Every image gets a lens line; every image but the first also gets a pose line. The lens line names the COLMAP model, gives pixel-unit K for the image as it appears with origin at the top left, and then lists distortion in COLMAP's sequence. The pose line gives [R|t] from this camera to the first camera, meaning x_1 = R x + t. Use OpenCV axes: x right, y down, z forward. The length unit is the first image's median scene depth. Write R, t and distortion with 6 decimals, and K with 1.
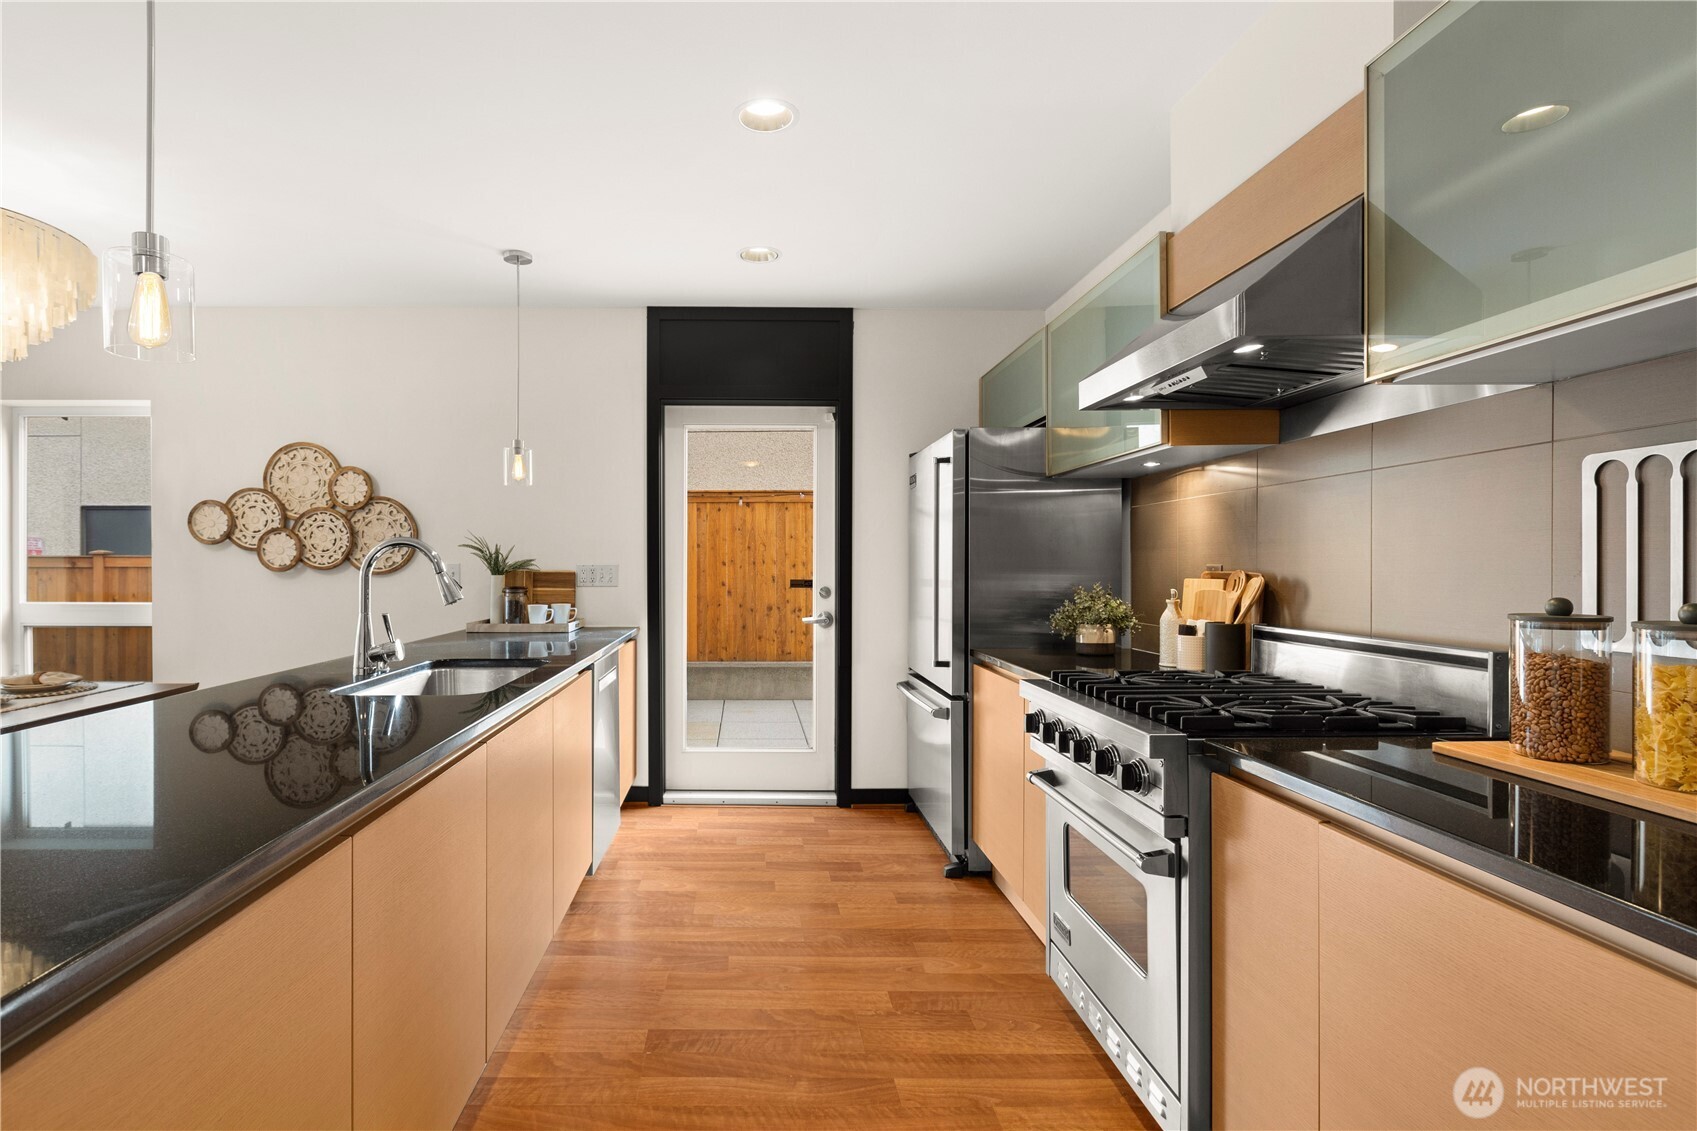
lens RADIAL K [[824.3, 0, 716.5], [0, 824.3, 570.5], [0, 0, 1]] dist [-0.015749, -0.000273]
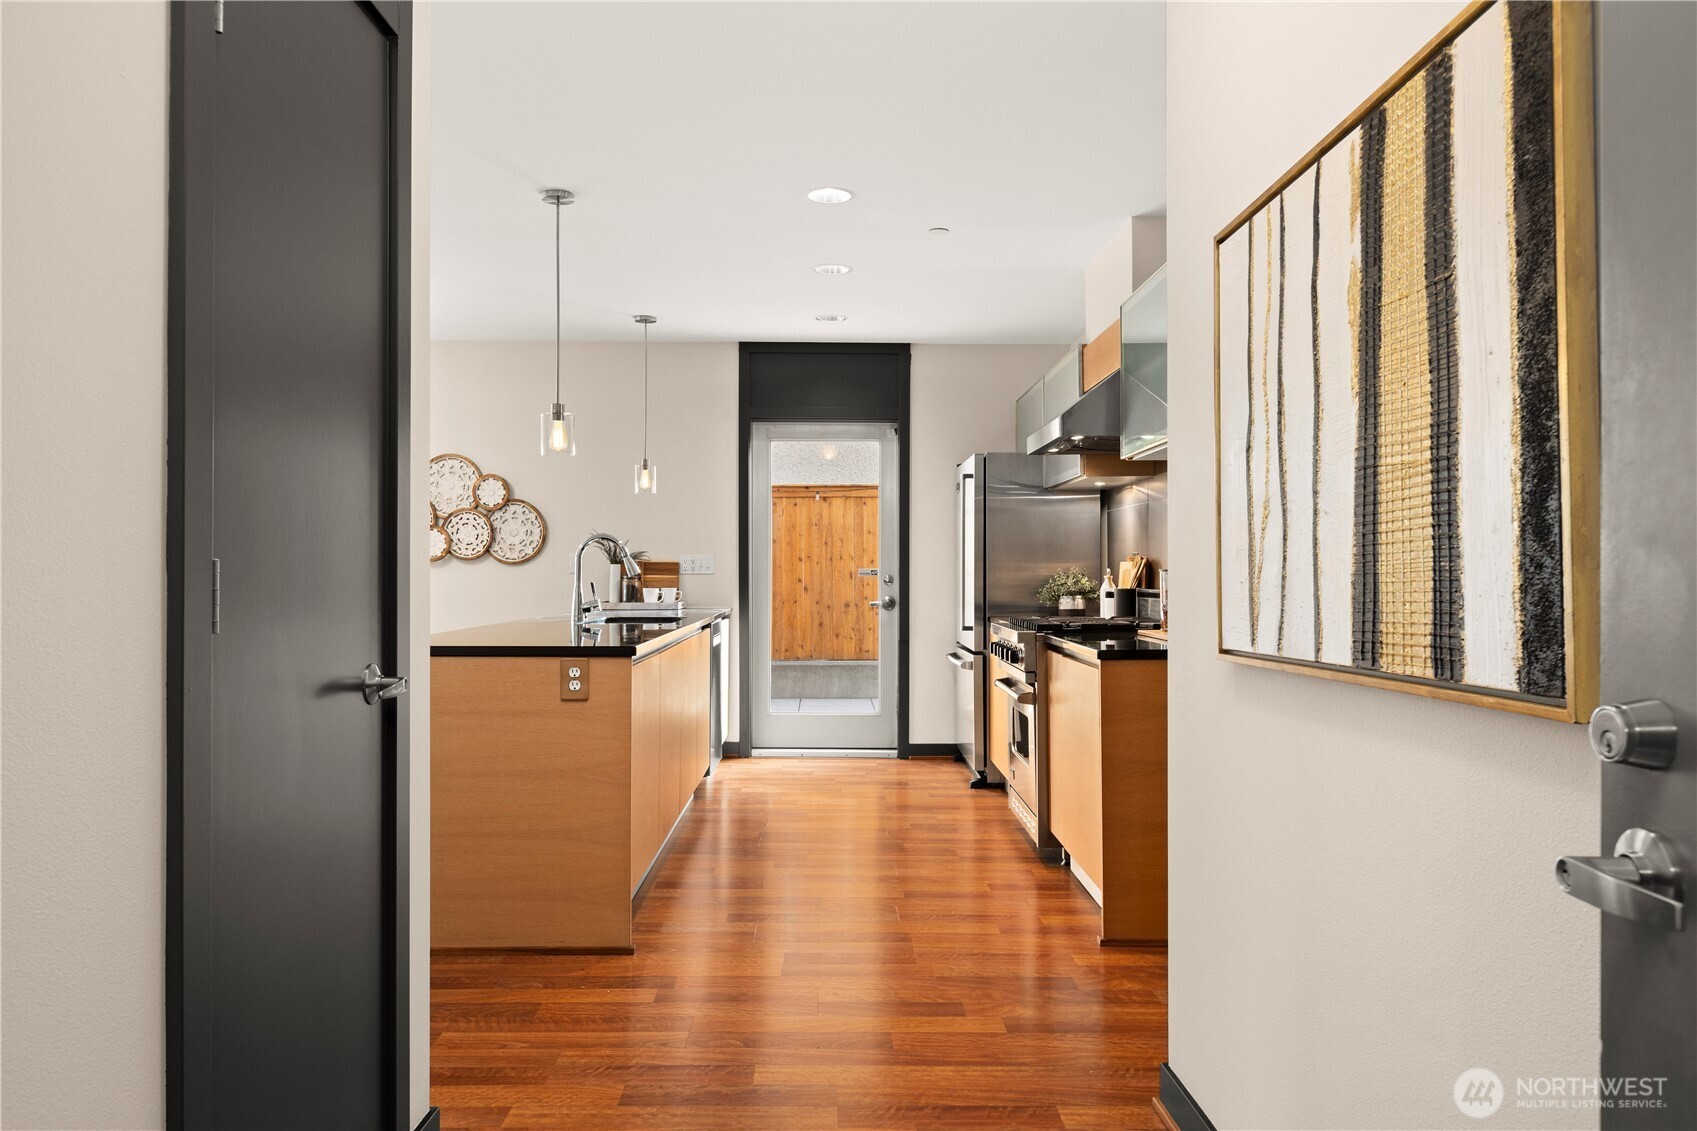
lens RADIAL K [[1170.5, 0, 777.5], [0, 1170.5, 558.6], [0, 0, 1]] dist [0.001156, 0.000068]
pose [[0.999981, 0.000187, -0.006129, -0.017381], [-0.000290, 0.999858, -0.016870, 0.025385], [0.006125, 0.016871, 0.999839, -0.701852]]
